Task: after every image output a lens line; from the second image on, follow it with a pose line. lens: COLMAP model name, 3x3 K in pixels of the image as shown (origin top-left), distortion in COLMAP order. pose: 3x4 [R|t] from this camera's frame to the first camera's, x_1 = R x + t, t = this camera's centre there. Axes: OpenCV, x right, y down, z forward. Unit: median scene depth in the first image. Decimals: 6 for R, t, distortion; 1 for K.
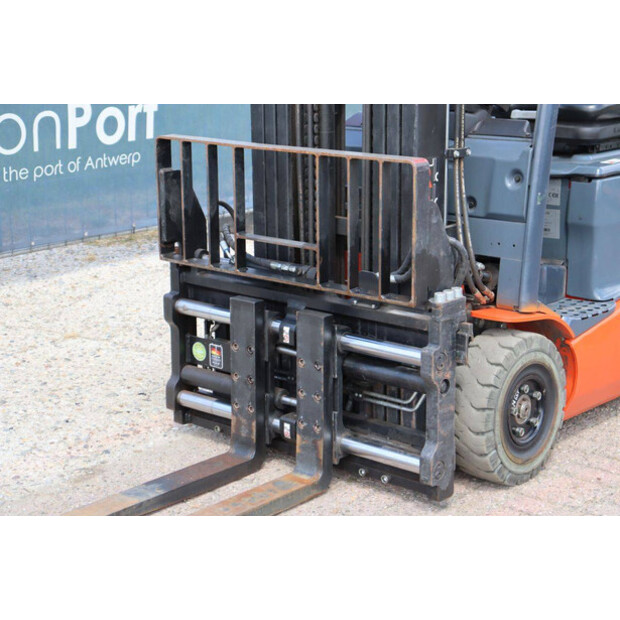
lens RADIAL K [[1274.0, 0, 311.4], [0, 1274.0, 298.5], [0, 0, 1]] dist [0.374958, 0.000000]
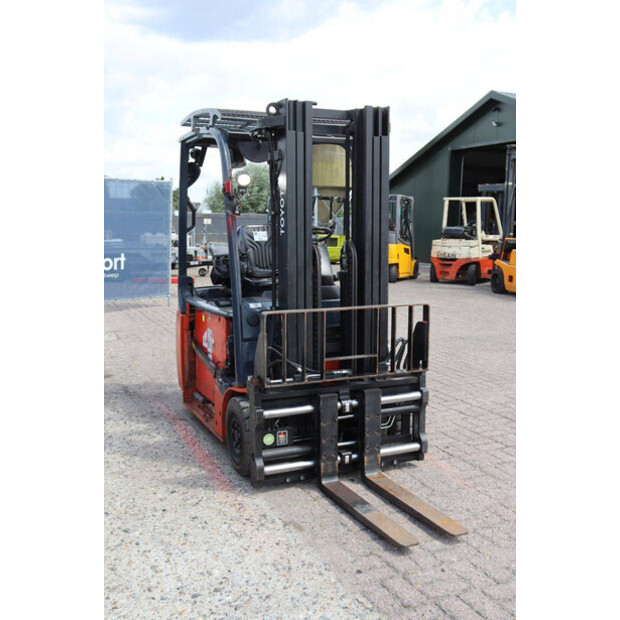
lens RADIAL K [[674.6, 0, 308.7], [0, 674.6, 307.6], [0, 0, 1]] dist [-0.024755, 0.000000]
pose [[0.421058, -0.103666, 0.901090, -0.890551], [0.204042, 0.978810, 0.017264, -0.138752], [-0.883786, 0.176591, 0.433288, 0.582832]]
